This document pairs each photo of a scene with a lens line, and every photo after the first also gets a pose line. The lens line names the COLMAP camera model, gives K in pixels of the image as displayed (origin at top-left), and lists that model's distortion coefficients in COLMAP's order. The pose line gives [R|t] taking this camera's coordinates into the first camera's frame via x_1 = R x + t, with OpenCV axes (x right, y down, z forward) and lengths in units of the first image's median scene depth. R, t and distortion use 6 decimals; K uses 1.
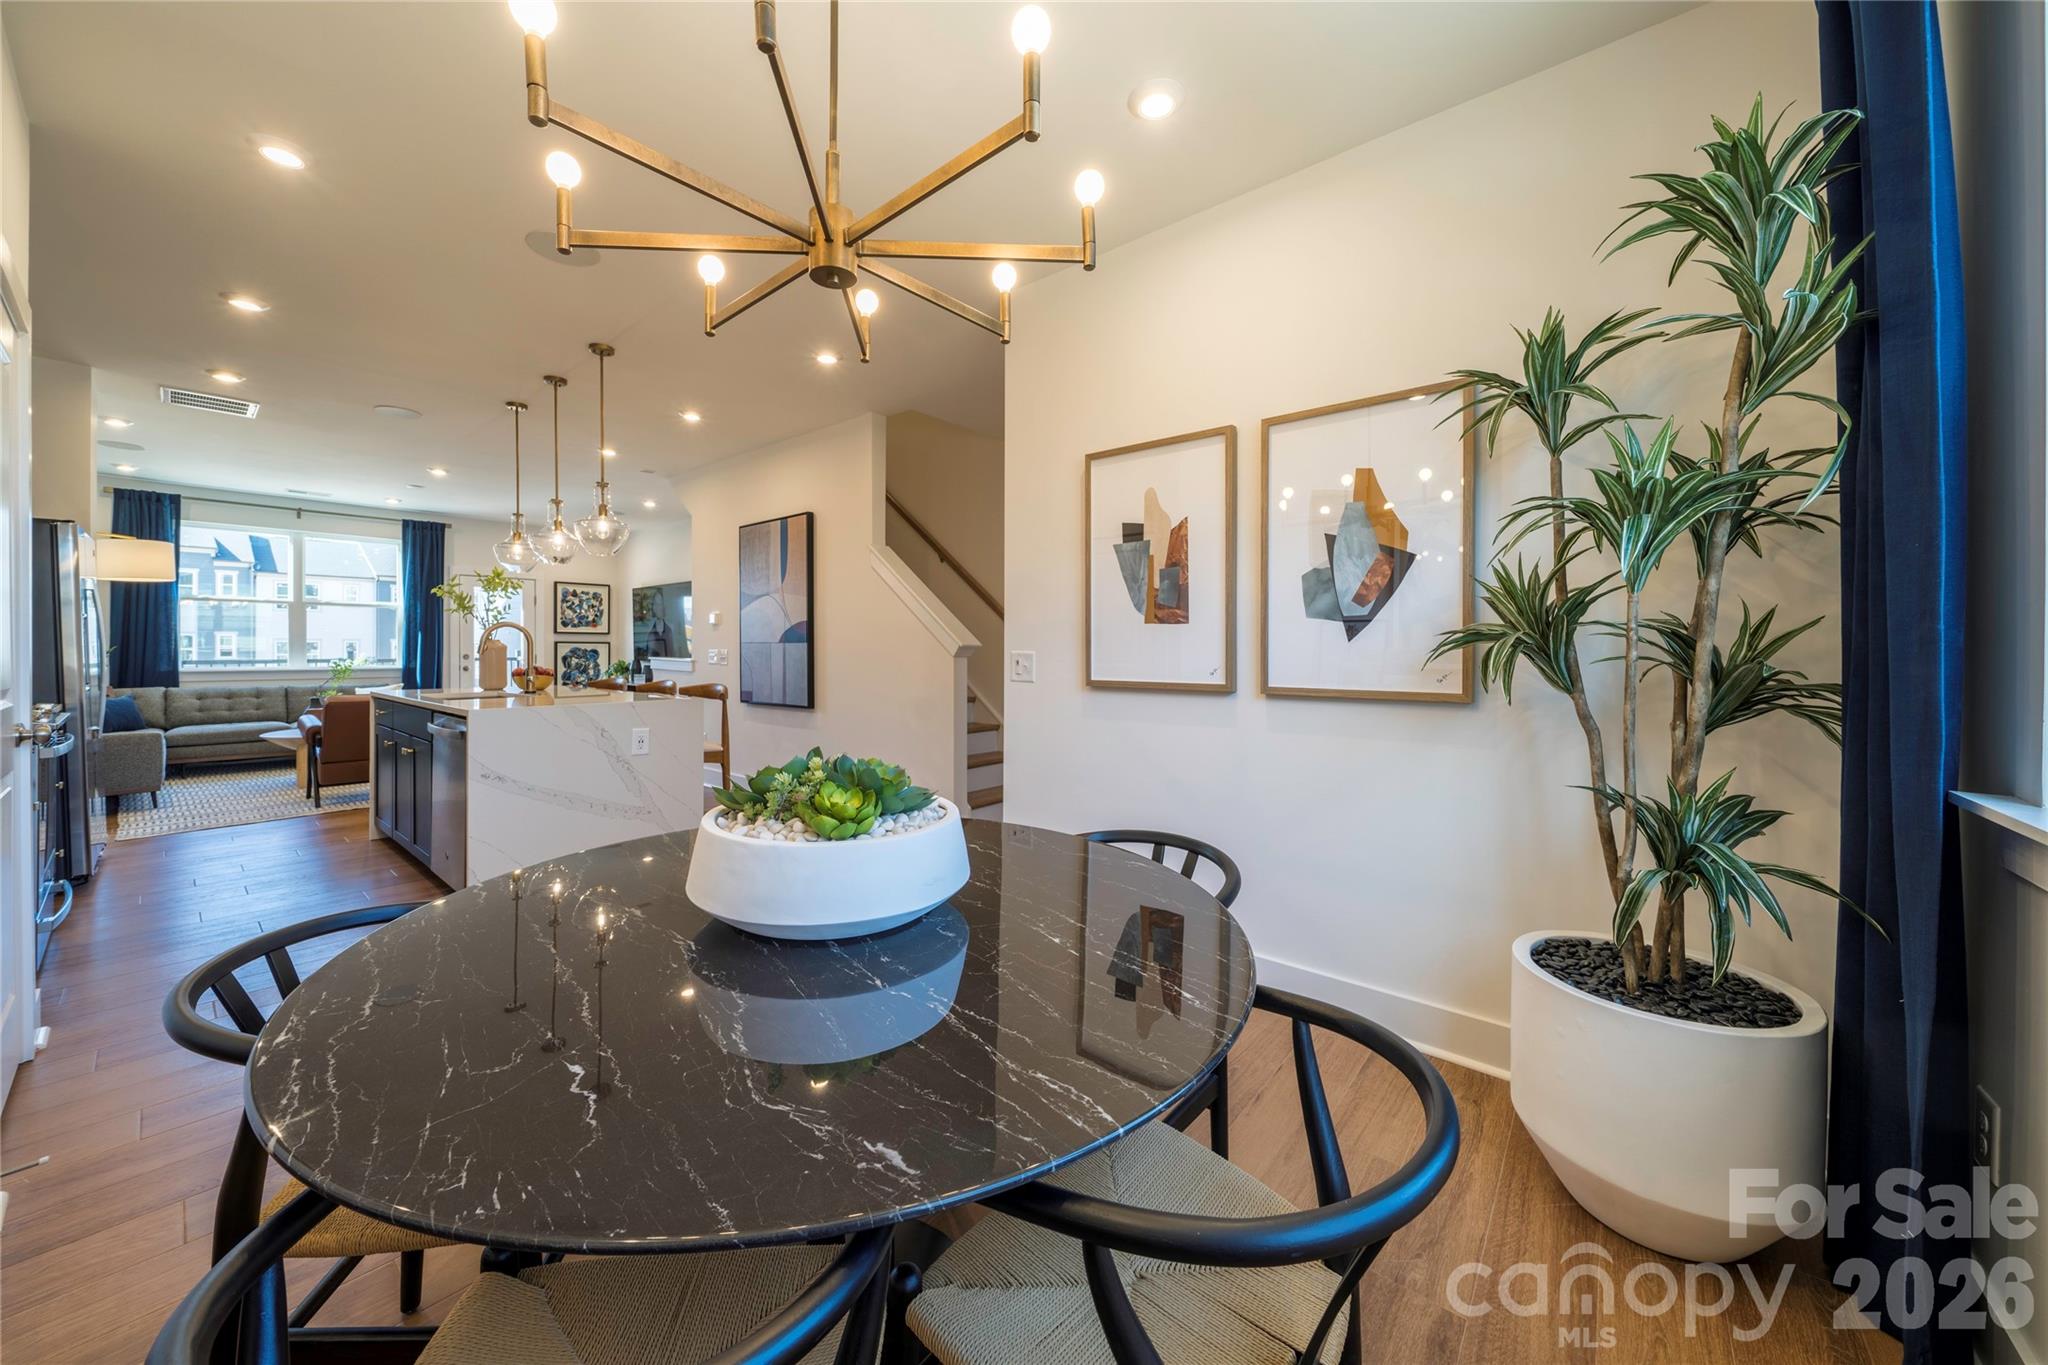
lens RADIAL K [[746.1, 0, 1017.4], [0, 746.1, 653.6], [0, 0, 1]] dist [-0.001058, -0.002245]
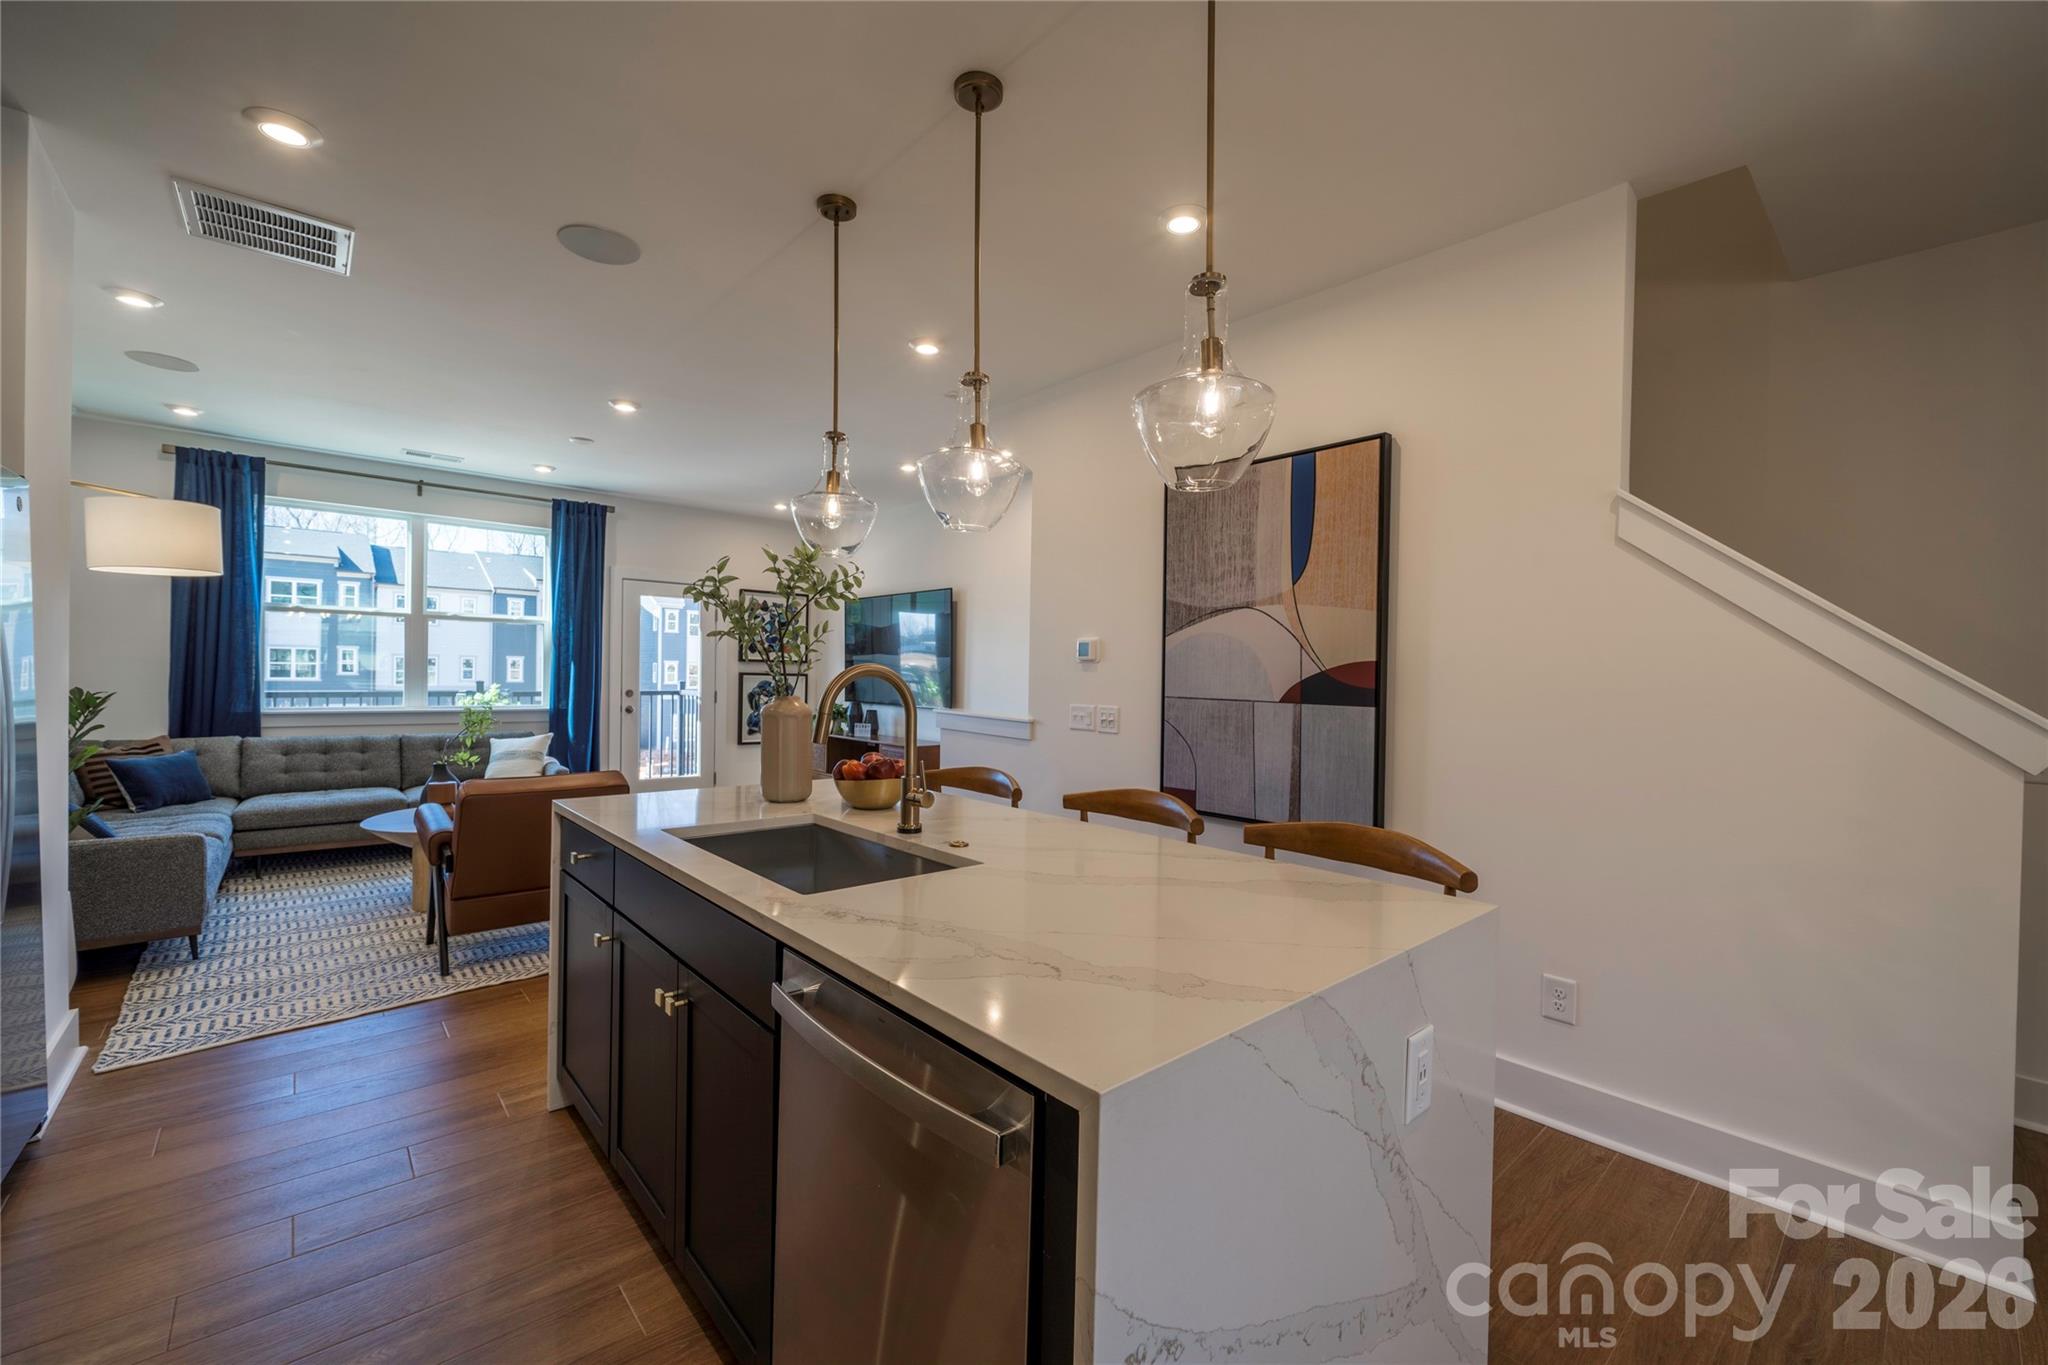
lens RADIAL K [[816.4, 0, 1024.0], [0, 816.4, 682.5], [0, 0, 1]] dist [0.001737, -0.000183]
pose [[0.991518, 0.018137, -0.128696, -0.315258], [-0.017364, 0.999824, 0.007120, -0.021788], [0.128802, -0.004825, 0.991659, 0.325072]]
